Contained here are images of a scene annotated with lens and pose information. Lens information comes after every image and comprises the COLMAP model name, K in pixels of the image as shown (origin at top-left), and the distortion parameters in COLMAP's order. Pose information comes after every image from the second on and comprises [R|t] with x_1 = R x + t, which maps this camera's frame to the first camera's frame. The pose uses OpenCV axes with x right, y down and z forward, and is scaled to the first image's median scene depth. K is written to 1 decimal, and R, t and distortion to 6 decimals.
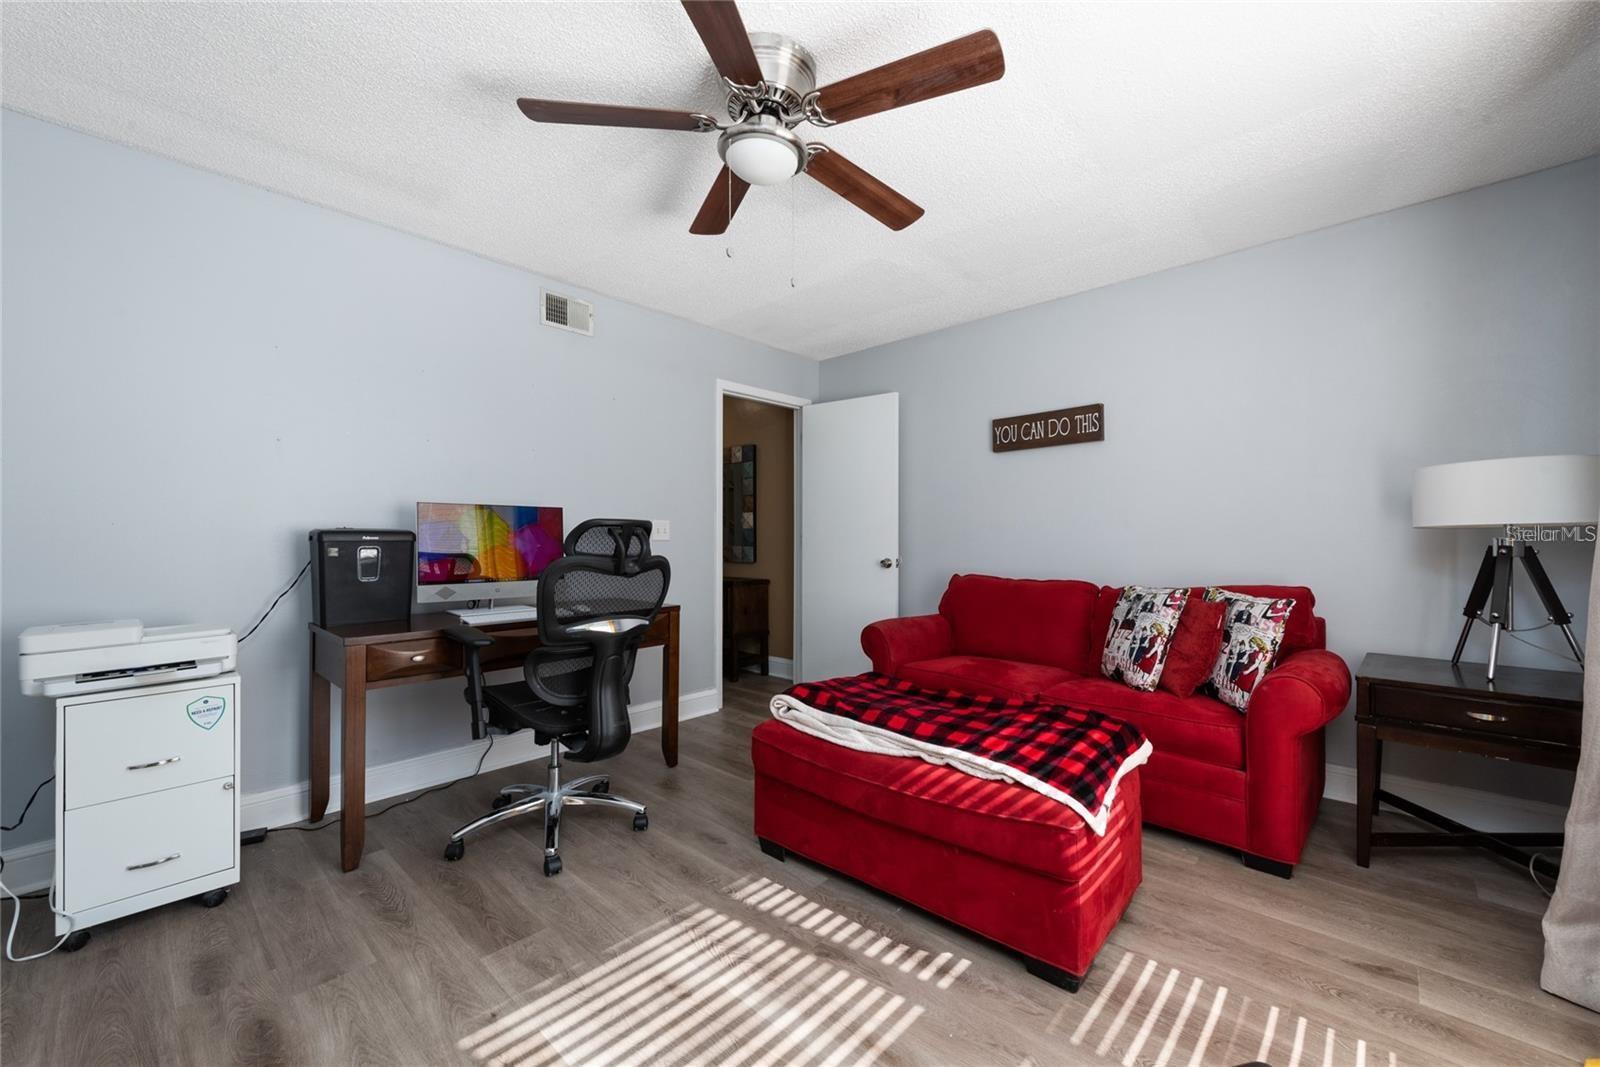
lens RADIAL K [[626.9, 0, 798.5], [0, 626.9, 533.4], [0, 0, 1]] dist [0.002299, -0.000519]
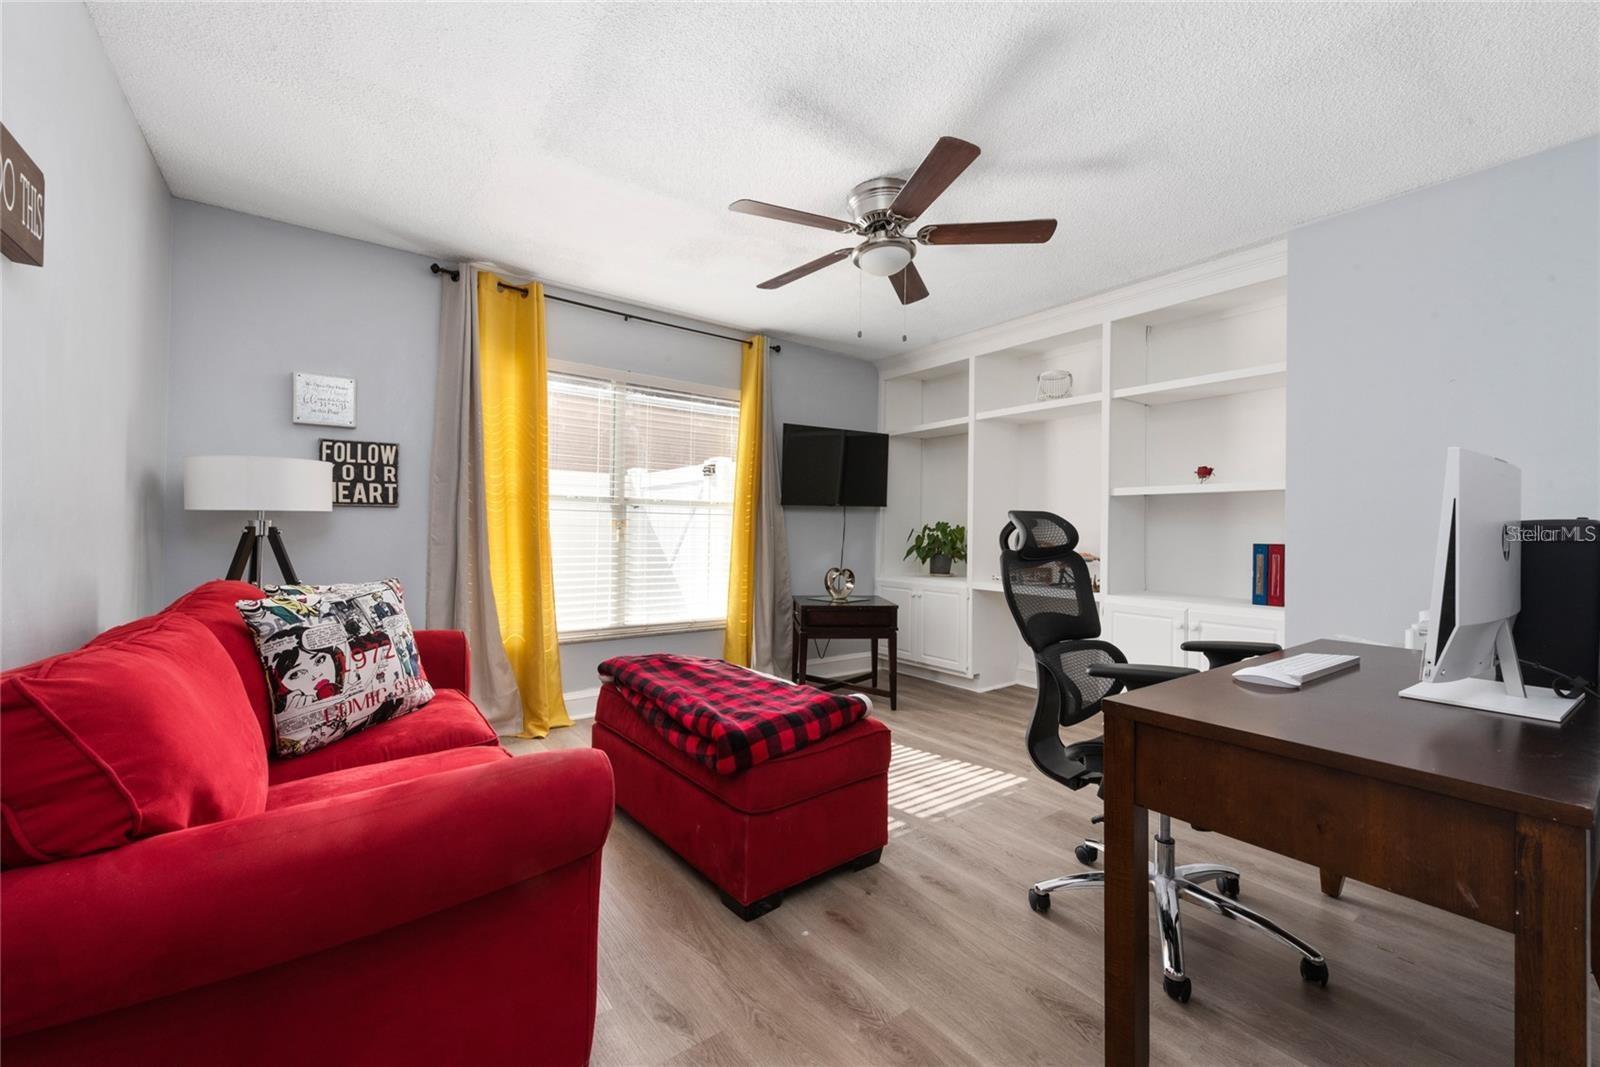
lens RADIAL K [[626.9, 0, 793.1], [0, 626.9, 530.9], [0, 0, 1]] dist [0.002299, -0.000519]
pose [[-0.985488, -0.013247, 0.169229, -0.111661], [-0.014492, 0.999876, -0.006124, 0.025702], [-0.169127, -0.008488, -0.985558, 2.613641]]
